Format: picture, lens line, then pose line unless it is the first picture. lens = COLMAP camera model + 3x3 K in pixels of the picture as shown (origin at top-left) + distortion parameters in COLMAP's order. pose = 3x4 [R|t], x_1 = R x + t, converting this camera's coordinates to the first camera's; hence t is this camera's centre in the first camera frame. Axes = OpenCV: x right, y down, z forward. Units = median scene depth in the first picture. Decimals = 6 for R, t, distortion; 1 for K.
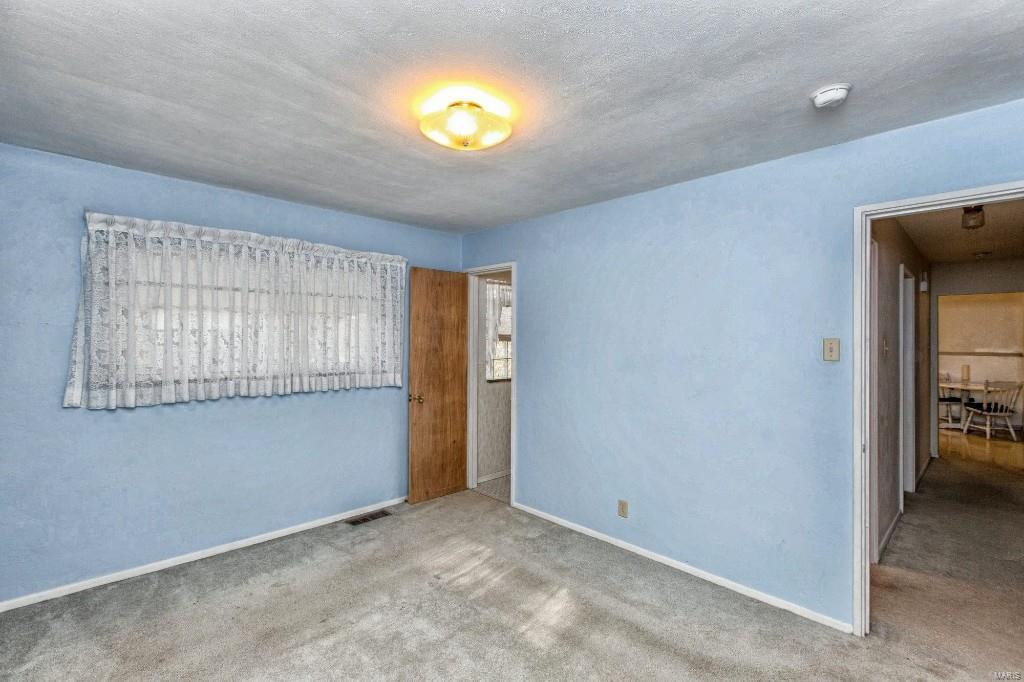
lens RADIAL K [[458.9, 0, 512.8], [0, 458.9, 339.9], [0, 0, 1]] dist [0.003780, -0.002677]
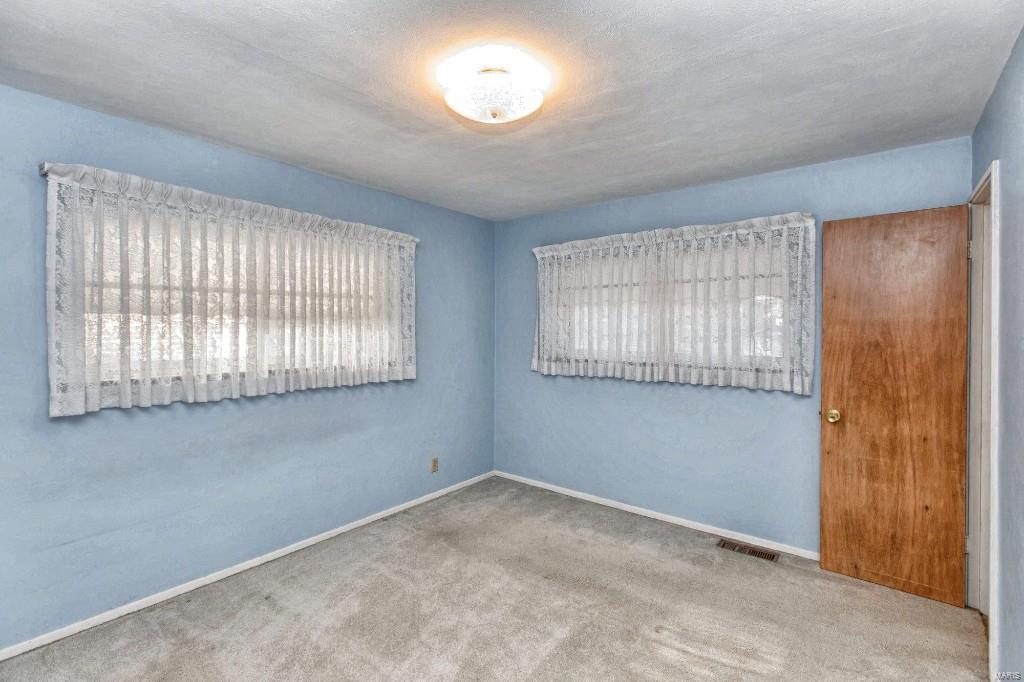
lens RADIAL K [[458.9, 0, 491.3], [0, 458.9, 334.8], [0, 0, 1]] dist [0.003780, -0.002677]
pose [[0.114934, 0.009566, -0.993327, 0.506381], [-0.001743, 0.999954, 0.009428, 0.003782], [0.993372, 0.000648, 0.114945, 0.540174]]
